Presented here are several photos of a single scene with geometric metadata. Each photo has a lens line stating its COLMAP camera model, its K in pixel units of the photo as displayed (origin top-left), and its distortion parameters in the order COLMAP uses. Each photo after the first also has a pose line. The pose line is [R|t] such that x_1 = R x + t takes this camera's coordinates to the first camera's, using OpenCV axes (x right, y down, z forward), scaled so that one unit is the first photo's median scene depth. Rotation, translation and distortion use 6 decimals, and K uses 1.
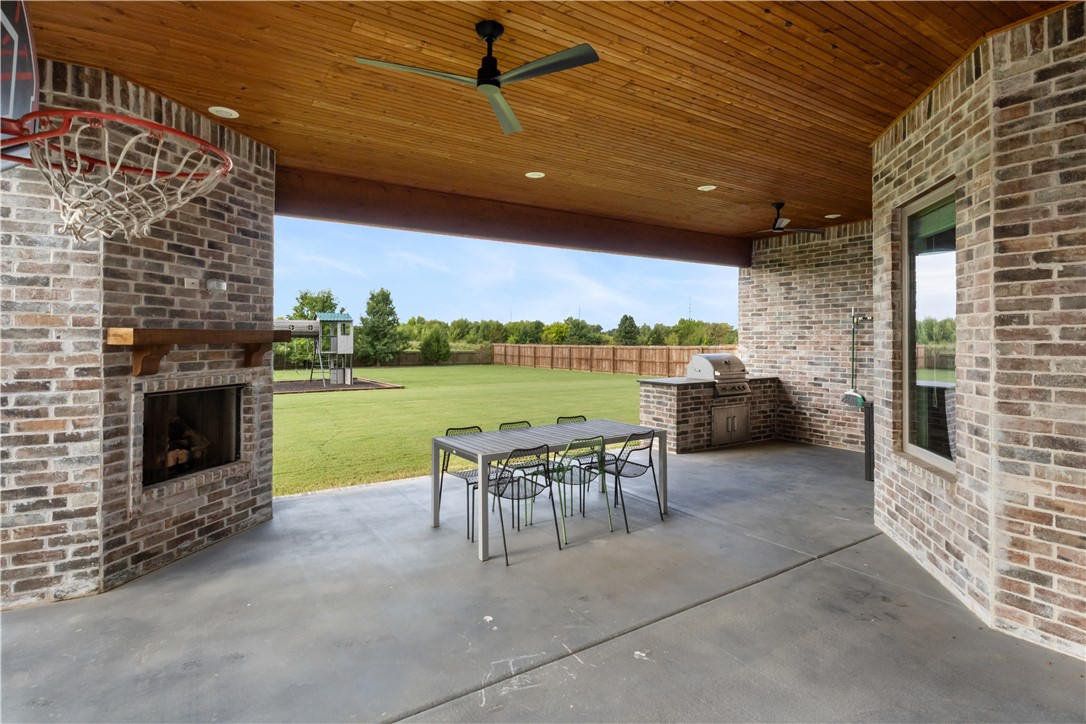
lens RADIAL K [[536.8, 0, 553.6], [0, 536.8, 338.6], [0, 0, 1]] dist [0.004610, 0.000615]
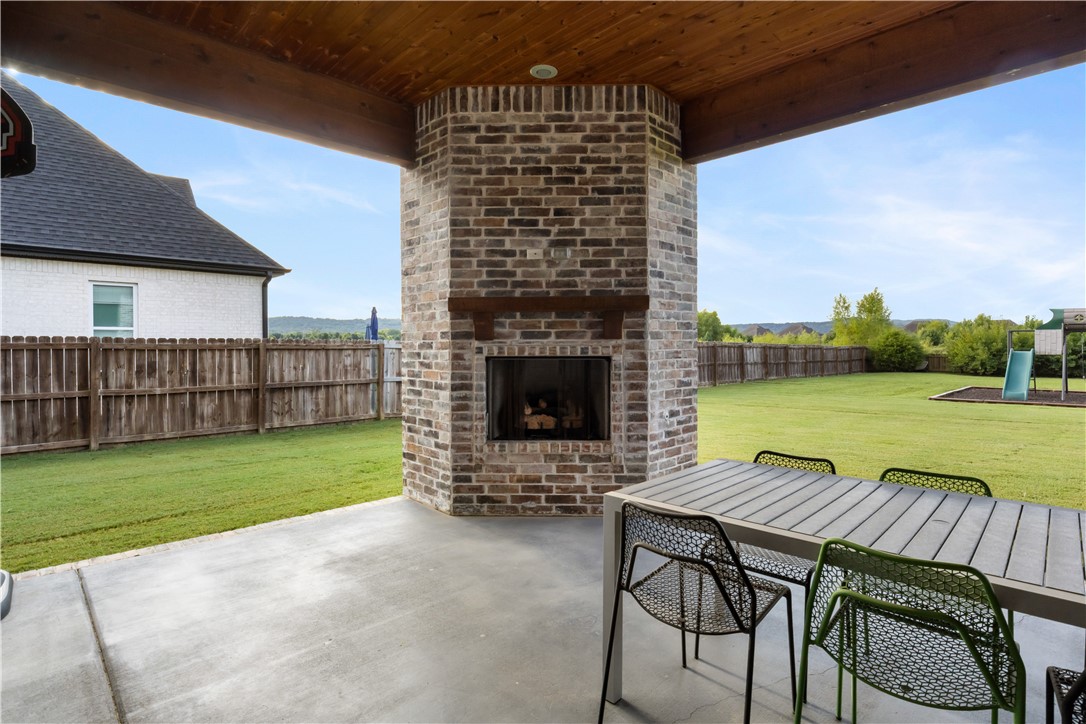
lens RADIAL K [[534.8, 0, 549.8], [0, 534.8, 351.7], [0, 0, 1]] dist [-0.010884, 0.000793]
pose [[0.210170, 0.007071, -0.977639, 0.326950], [0.007305, 0.999935, 0.008803, 0.074228], [0.977638, -0.008992, 0.210104, 0.798163]]
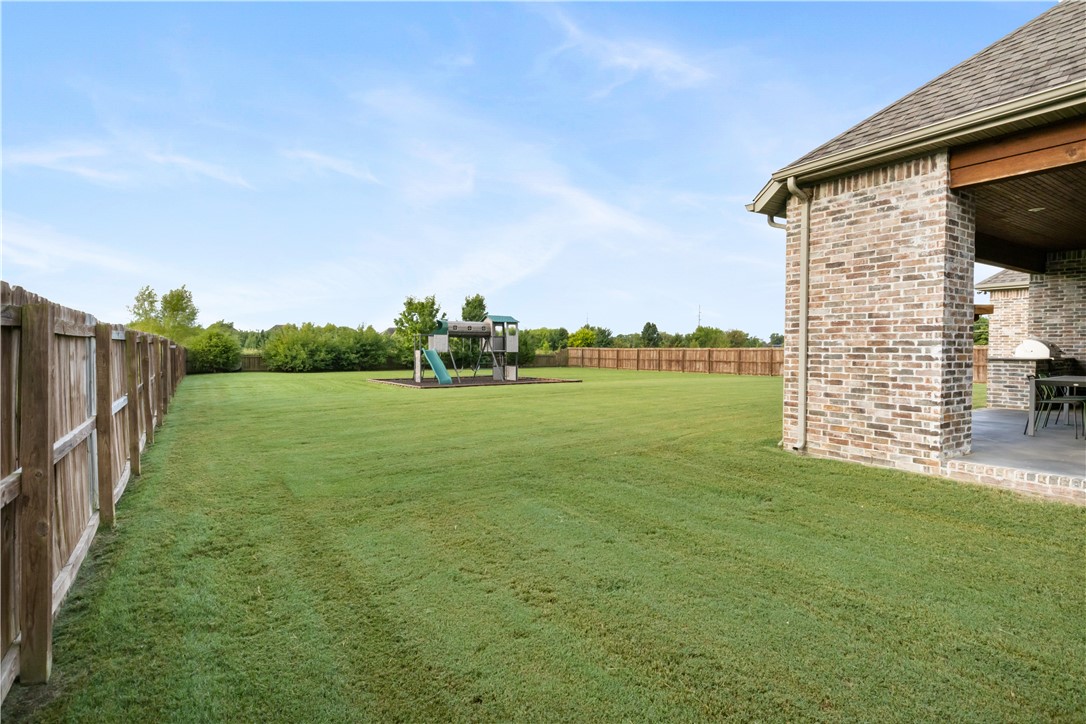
lens RADIAL K [[534.8, 0, 549.6], [0, 534.8, 361.4], [0, 0, 1]] dist [-0.010884, 0.000793]
pose [[0.999986, 0.001053, 0.005209, -1.852459], [-0.001194, 0.999634, 0.027014, 0.100492], [-0.005179, -0.027020, 0.999621, -0.614891]]
